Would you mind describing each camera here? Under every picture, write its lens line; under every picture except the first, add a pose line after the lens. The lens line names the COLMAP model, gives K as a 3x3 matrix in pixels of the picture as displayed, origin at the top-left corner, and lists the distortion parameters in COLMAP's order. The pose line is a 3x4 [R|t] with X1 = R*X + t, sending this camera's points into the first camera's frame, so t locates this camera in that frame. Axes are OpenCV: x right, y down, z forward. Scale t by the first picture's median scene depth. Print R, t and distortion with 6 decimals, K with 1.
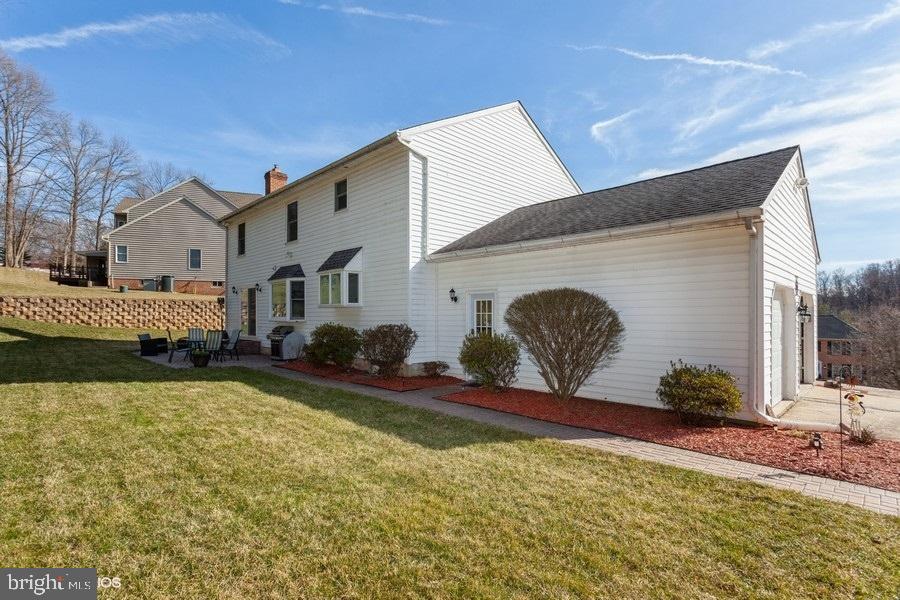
lens RADIAL K [[434.6, 0, 451.0], [0, 434.6, 320.9], [0, 0, 1]] dist [-0.000099, -0.000394]
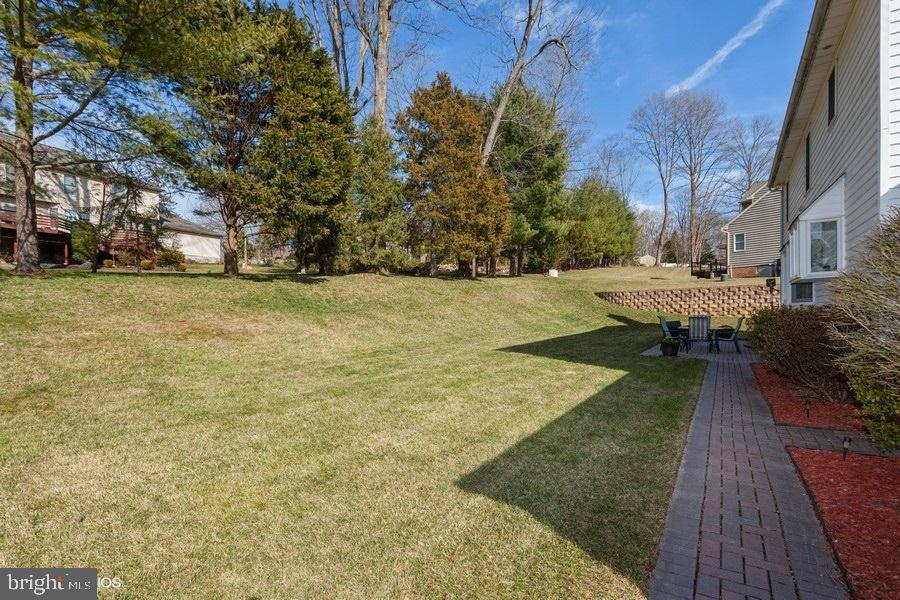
lens RADIAL K [[446.6, 0, 448.0], [0, 446.6, 315.8], [0, 0, 1]] dist [-0.000542, 0.000384]
pose [[0.217888, -0.000327, -0.975974, 0.130474], [0.010677, 0.999941, 0.002049, 0.006478], [0.975915, -0.010867, 0.217878, 0.170197]]
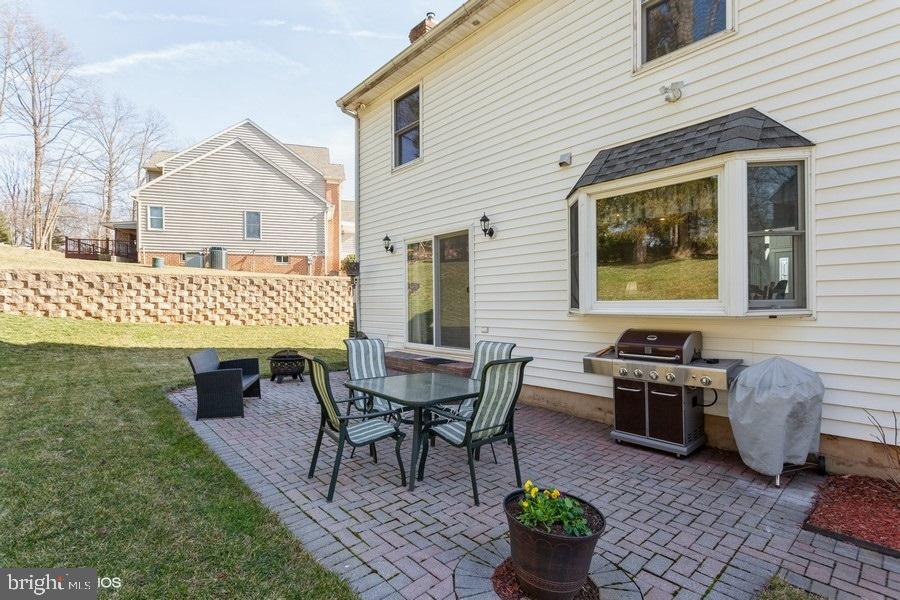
lens RADIAL K [[433.6, 0, 449.3], [0, 433.6, 312.0], [0, 0, 1]] dist [0.000607, 0.000295]
pose [[0.998047, -0.006117, -0.062164, -0.313536], [0.006776, 0.999923, 0.010401, -0.003288], [0.062095, -0.010802, 0.998012, 0.426539]]
